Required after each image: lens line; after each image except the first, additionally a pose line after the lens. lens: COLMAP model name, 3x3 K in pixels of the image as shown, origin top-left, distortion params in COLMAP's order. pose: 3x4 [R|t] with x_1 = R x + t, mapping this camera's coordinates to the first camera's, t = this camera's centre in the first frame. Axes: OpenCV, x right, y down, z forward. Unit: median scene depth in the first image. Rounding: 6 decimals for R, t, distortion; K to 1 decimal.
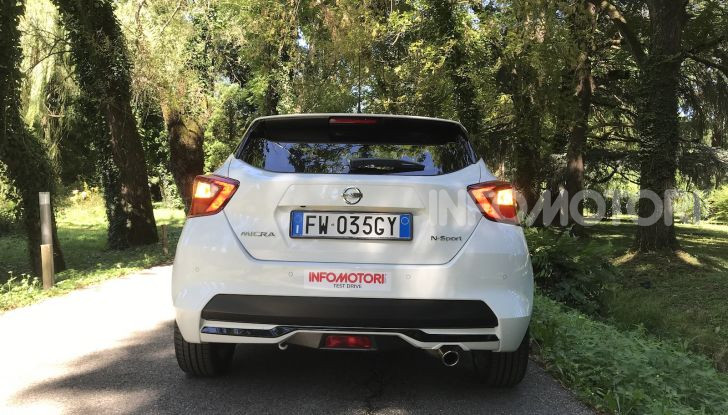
lens RADIAL K [[603.3, 0, 363.2], [0, 603.3, 202.5], [0, 0, 1]] dist [0.036629, -0.029078]
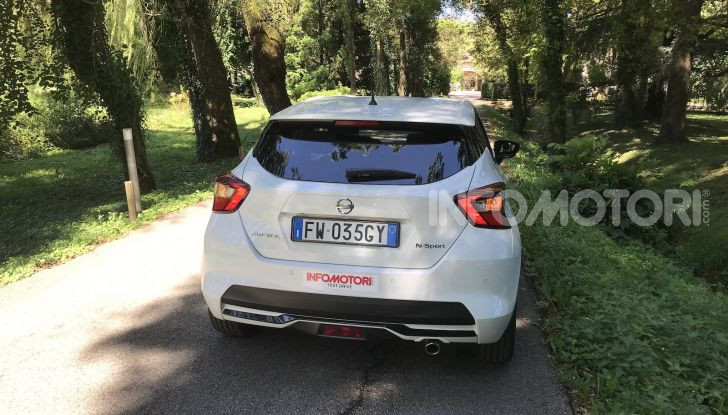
lens RADIAL K [[603.3, 0, 363.3], [0, 603.3, 204.3], [0, 0, 1]] dist [0.036629, -0.029078]
pose [[0.987323, 0.026226, -0.156543, 0.187068], [0.004001, 0.981830, 0.189723, -0.222933], [0.158674, -0.187944, 0.969278, -0.065014]]
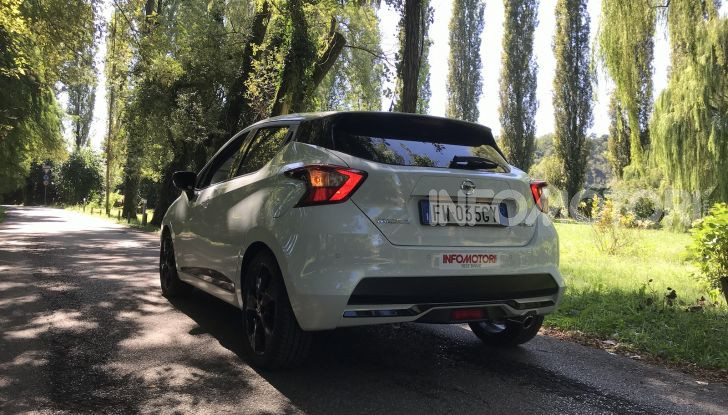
lens RADIAL K [[603.3, 0, 357.9], [0, 603.3, 212.5], [0, 0, 1]] dist [0.036629, -0.029078]
pose [[0.874551, 0.003654, 0.484919, -0.755869], [-0.005898, 0.999978, 0.003102, 0.032986], [-0.484897, -0.005573, 0.874554, 0.093654]]
